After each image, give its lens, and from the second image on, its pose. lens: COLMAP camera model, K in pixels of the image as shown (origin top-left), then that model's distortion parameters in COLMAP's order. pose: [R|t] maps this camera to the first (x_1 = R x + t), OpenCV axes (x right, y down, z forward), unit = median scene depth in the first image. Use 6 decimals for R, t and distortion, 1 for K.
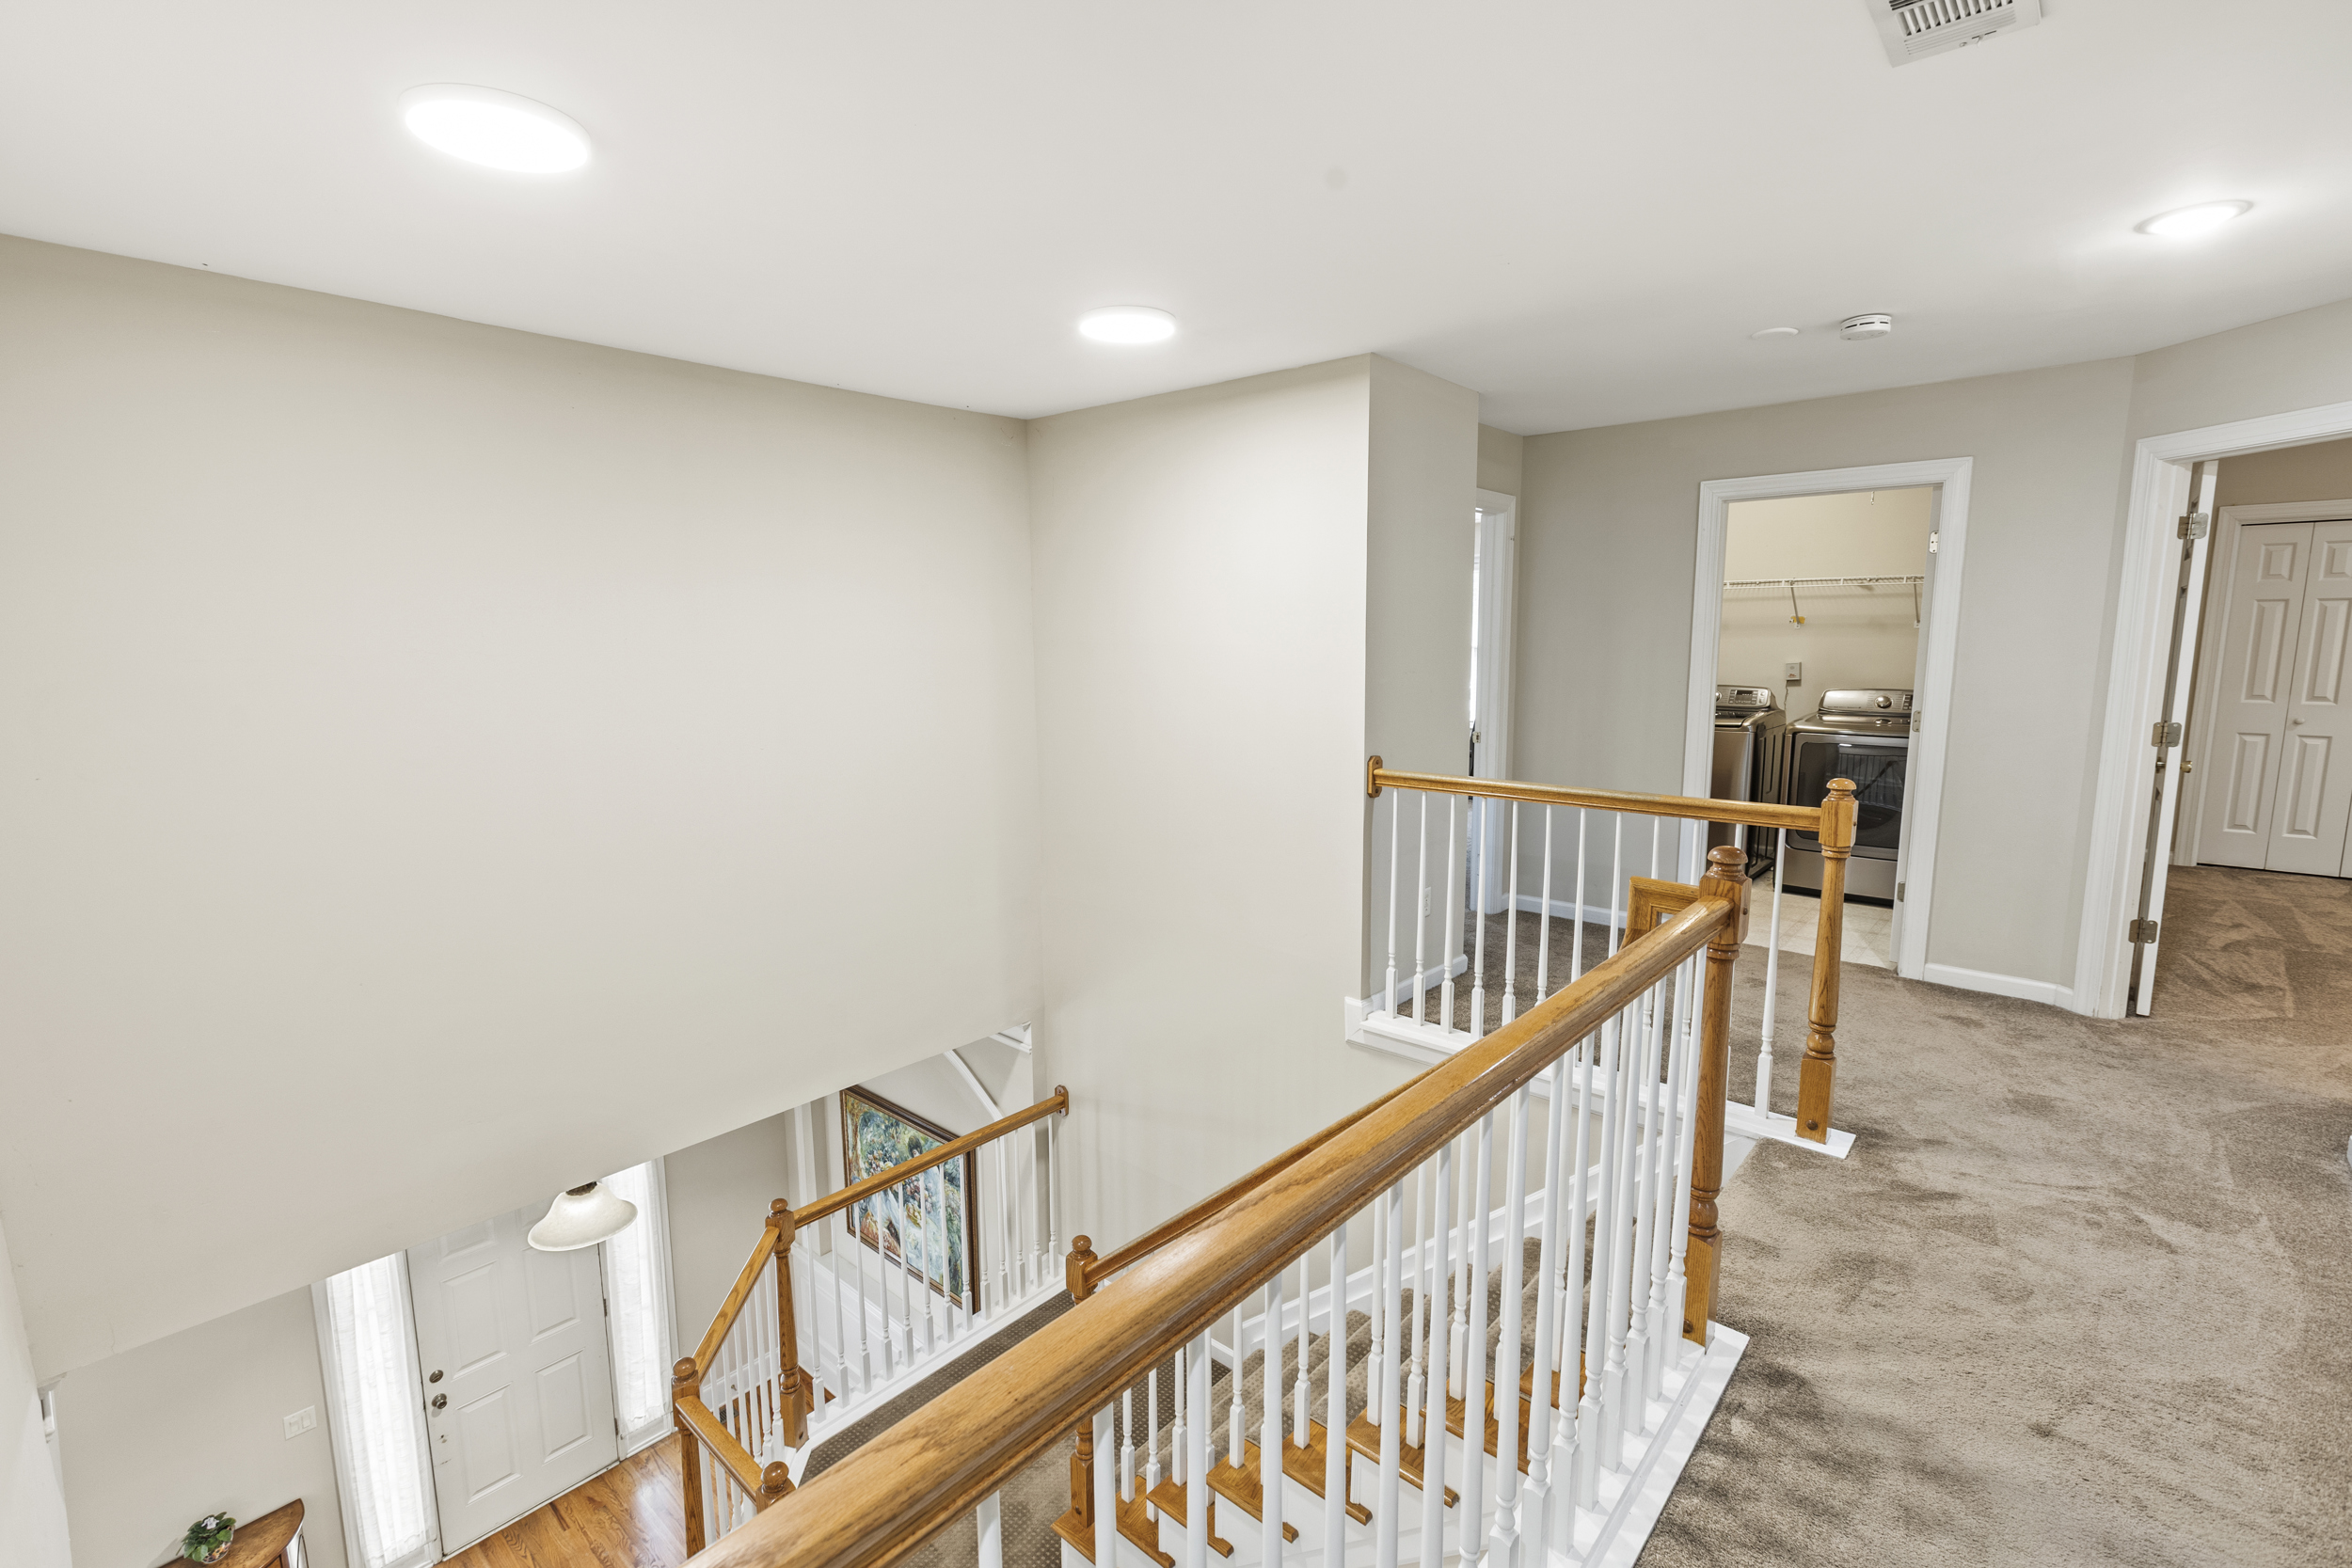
lens RADIAL K [[1061.4, 0, 1167.8], [0, 1061.4, 789.2], [0, 0, 1]] dist [-0.011301, -0.001410]
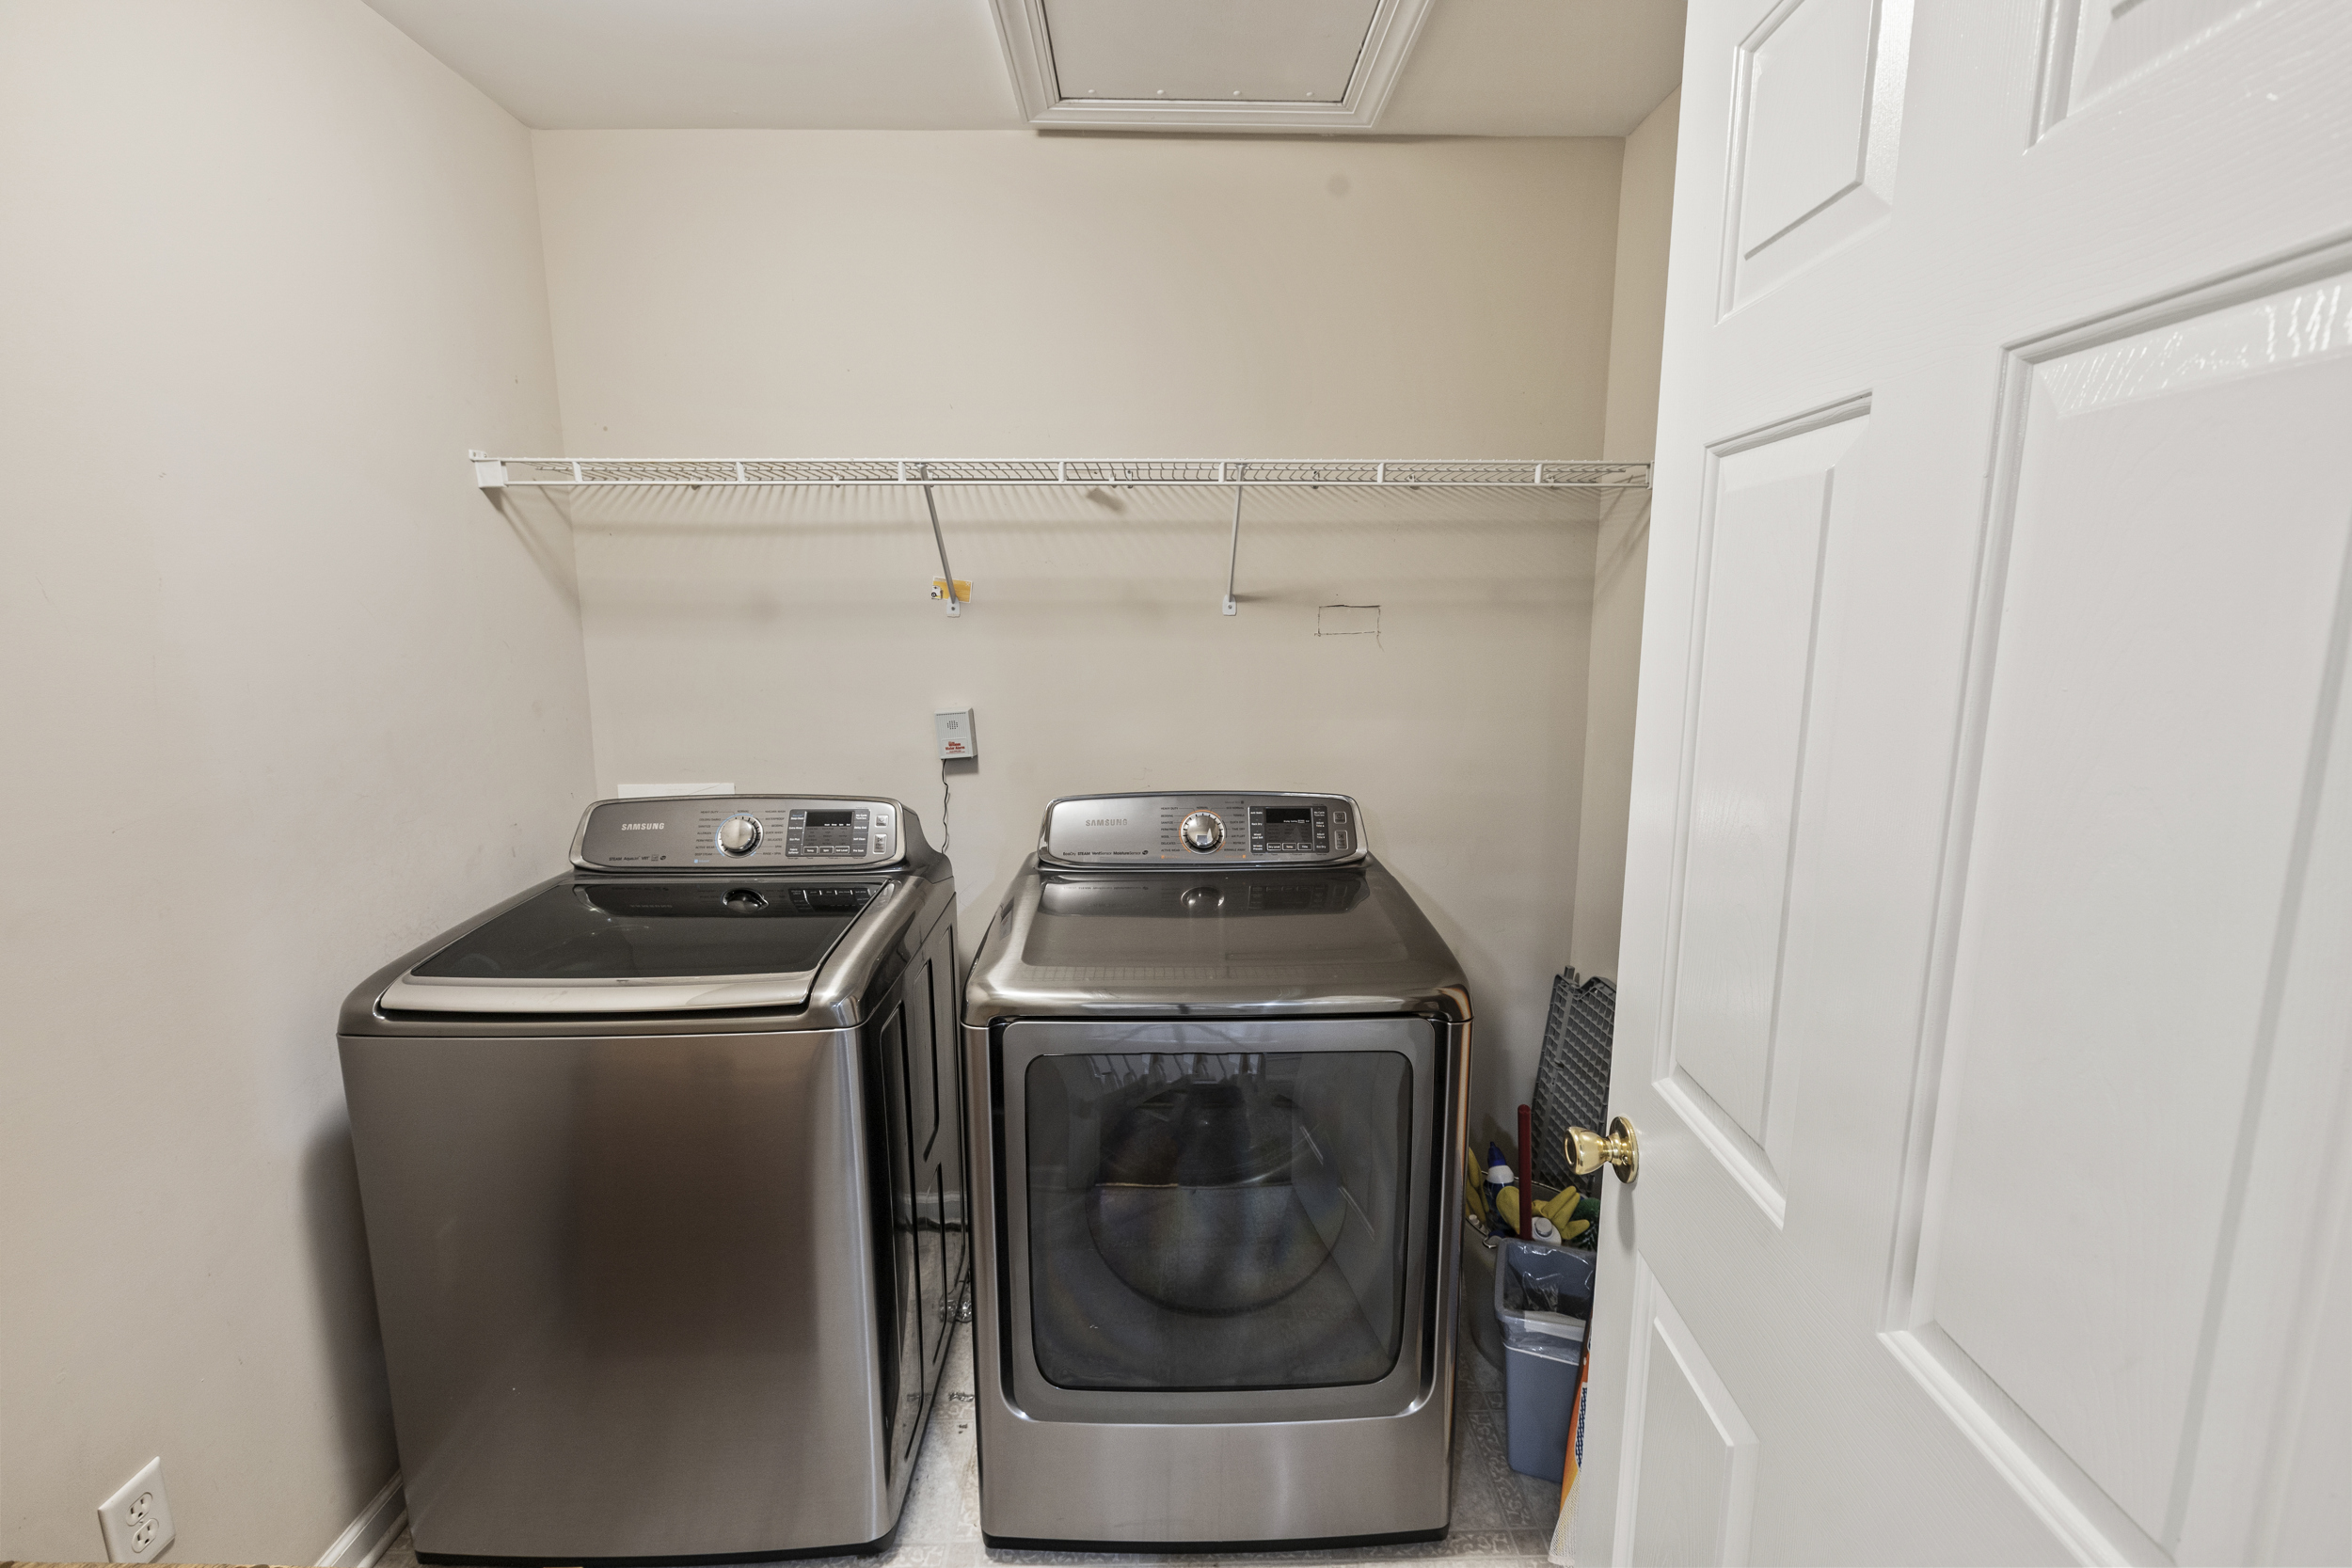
lens RADIAL K [[1061.4, 0, 1178.9], [0, 1061.4, 785.0], [0, 0, 1]] dist [-0.011301, -0.001410]
pose [[0.731404, -0.119192, 0.671447, 0.410157], [0.096548, 0.992788, 0.071066, -0.115007], [-0.675075, 0.012849, 0.737637, 0.695114]]
